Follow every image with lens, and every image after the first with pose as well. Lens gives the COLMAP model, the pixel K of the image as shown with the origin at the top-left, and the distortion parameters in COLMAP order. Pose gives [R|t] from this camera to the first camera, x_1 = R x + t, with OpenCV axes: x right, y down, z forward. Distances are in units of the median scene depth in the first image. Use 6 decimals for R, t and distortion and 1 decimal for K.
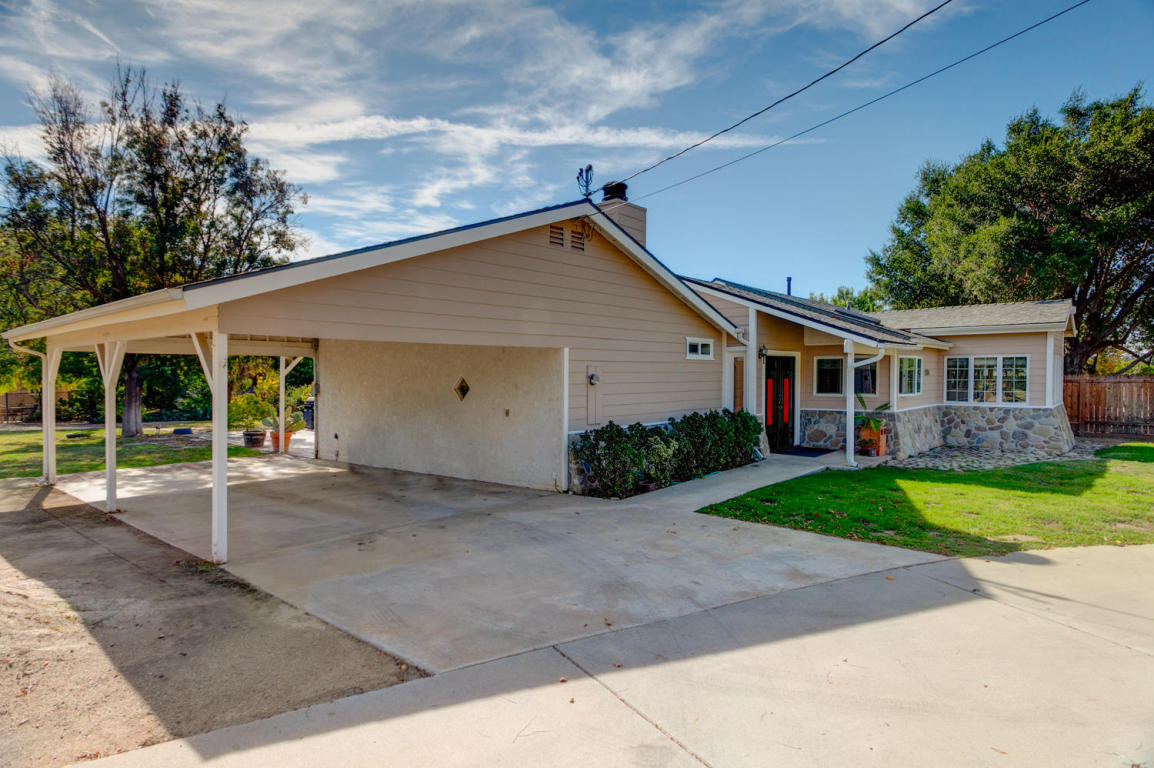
lens RADIAL K [[659.8, 0, 593.3], [0, 659.8, 383.6], [0, 0, 1]] dist [-0.000735, 0.000975]
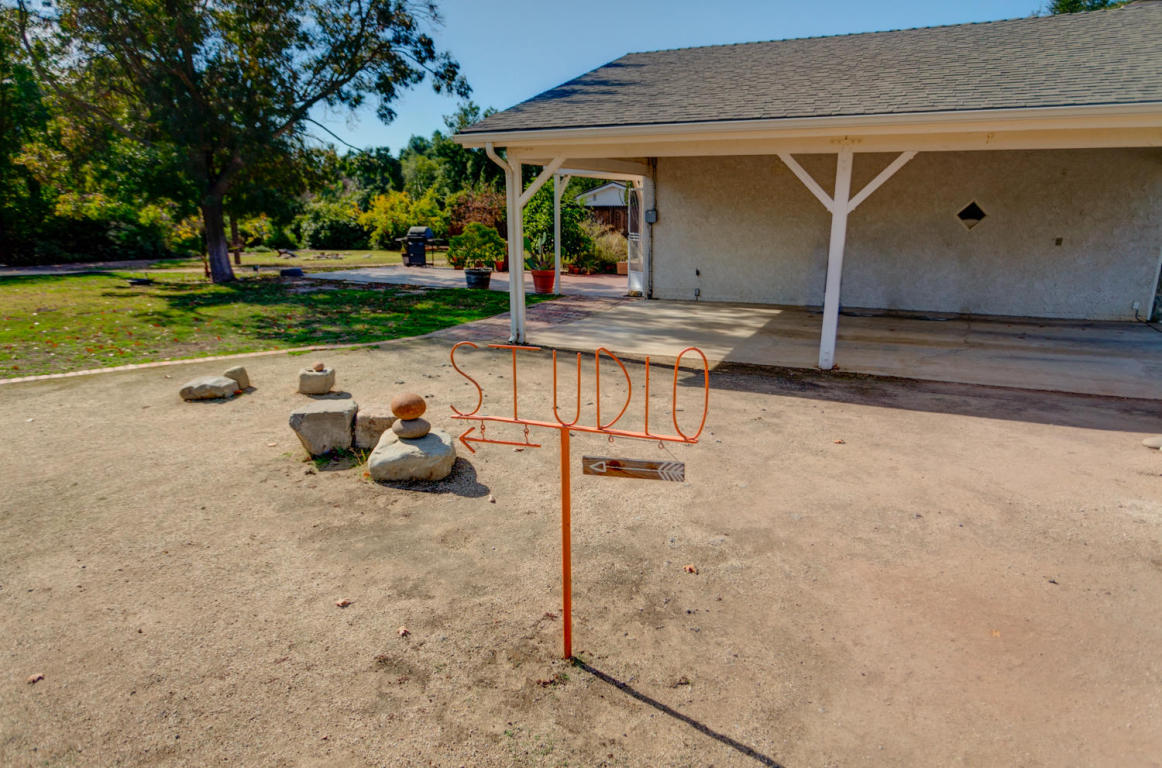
lens RADIAL K [[705.7, 0, 577.7], [0, 705.7, 396.4], [0, 0, 1]] dist [-0.019574, 0.022868]
pose [[0.963041, -0.068384, 0.260531, -0.760516], [-0.000285, 0.966977, 0.254865, 0.001343], [-0.269356, -0.245520, 0.931218, 0.135083]]
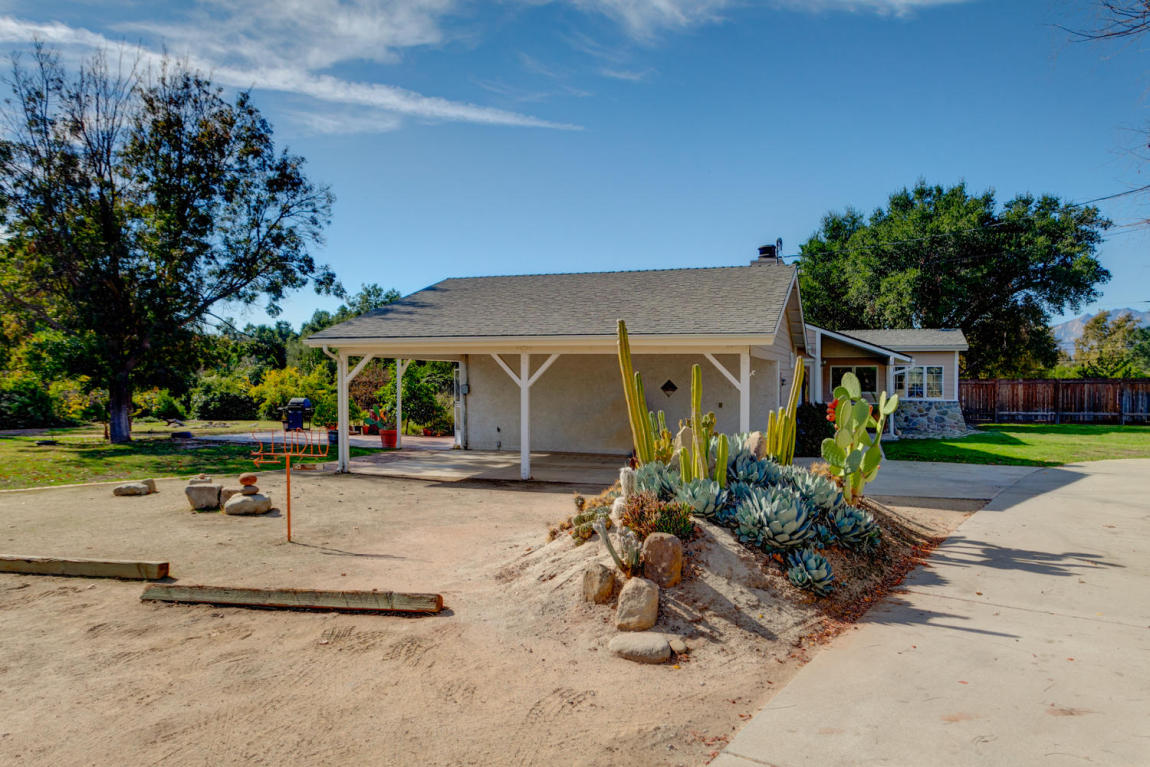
lens RADIAL K [[769.0, 0, 575.0], [0, 769.0, 383.5], [0, 0, 1]] dist [0.000662, 0.003703]
pose [[0.930983, 0.001150, 0.365060, -0.730419], [-0.000989, 0.999999, -0.000629, -0.001013], [-0.365060, 0.000225, 0.930984, -0.308884]]
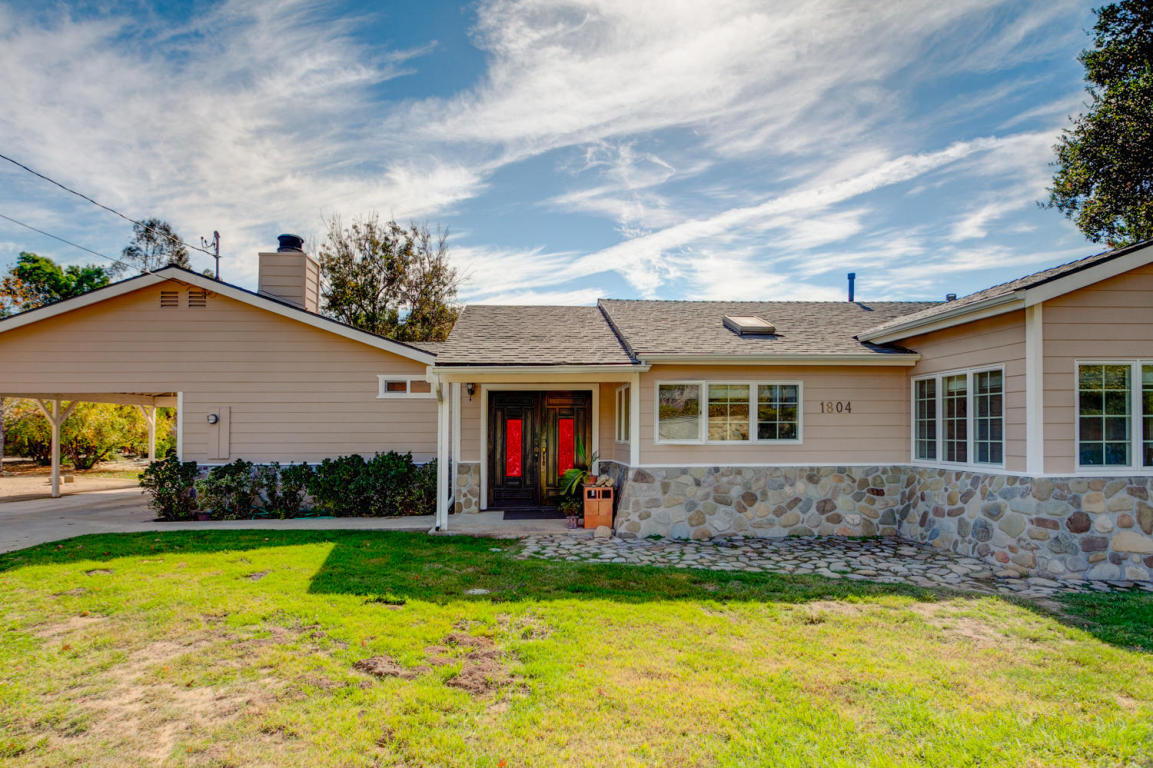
lens RADIAL K [[660.4, 0, 576.5], [0, 660.4, 403.9], [0, 0, 1]] dist [-0.000624, 0.000966]
pose [[0.672746, -0.031100, -0.739220, 0.780255], [-0.008223, 0.998740, -0.049503, 0.011231], [0.739828, 0.039382, 0.671643, 0.429049]]
